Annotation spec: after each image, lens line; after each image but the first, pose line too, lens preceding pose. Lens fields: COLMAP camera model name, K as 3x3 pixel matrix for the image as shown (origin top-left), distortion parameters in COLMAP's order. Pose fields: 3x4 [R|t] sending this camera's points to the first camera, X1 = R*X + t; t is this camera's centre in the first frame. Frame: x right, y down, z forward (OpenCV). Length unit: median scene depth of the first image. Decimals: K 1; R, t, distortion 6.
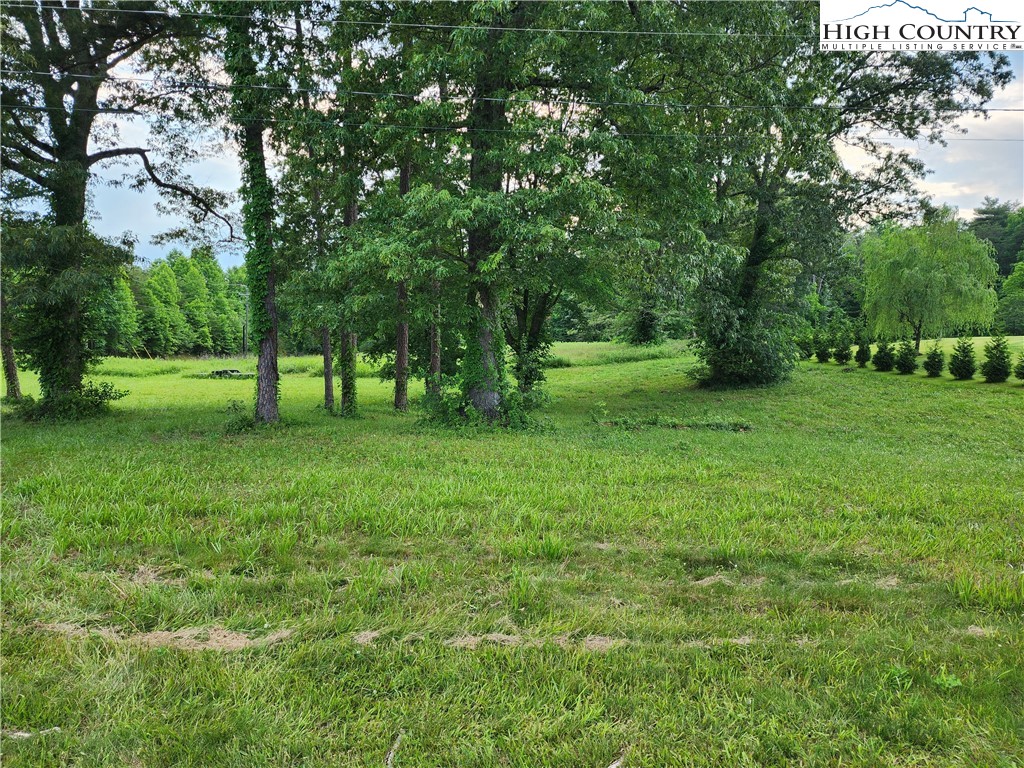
lens RADIAL K [[687.8, 0, 513.4], [0, 687.8, 379.3], [0, 0, 1]] dist [0.076304, -0.061902]
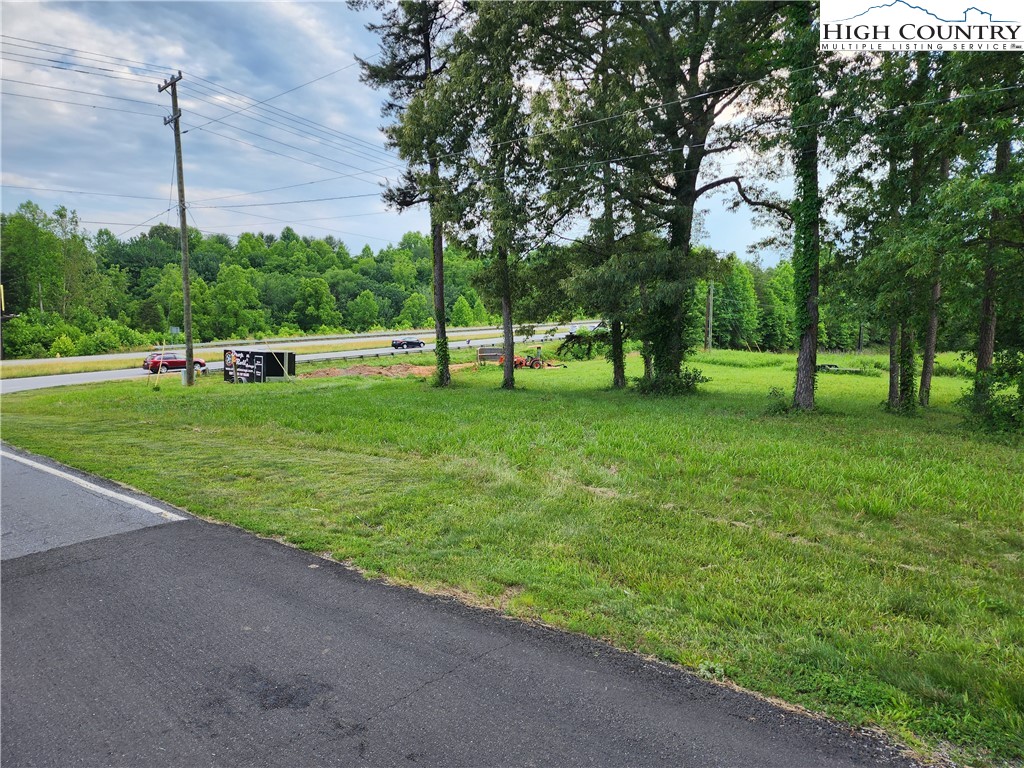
lens RADIAL K [[687.8, 0, 512.0], [0, 687.8, 383.8], [0, 0, 1]] dist [0.076304, -0.061902]
pose [[0.658177, 0.061038, -0.750385, 0.138394], [-0.051430, 0.998025, 0.036071, 0.003748], [0.751105, 0.014851, 0.660016, -0.075704]]
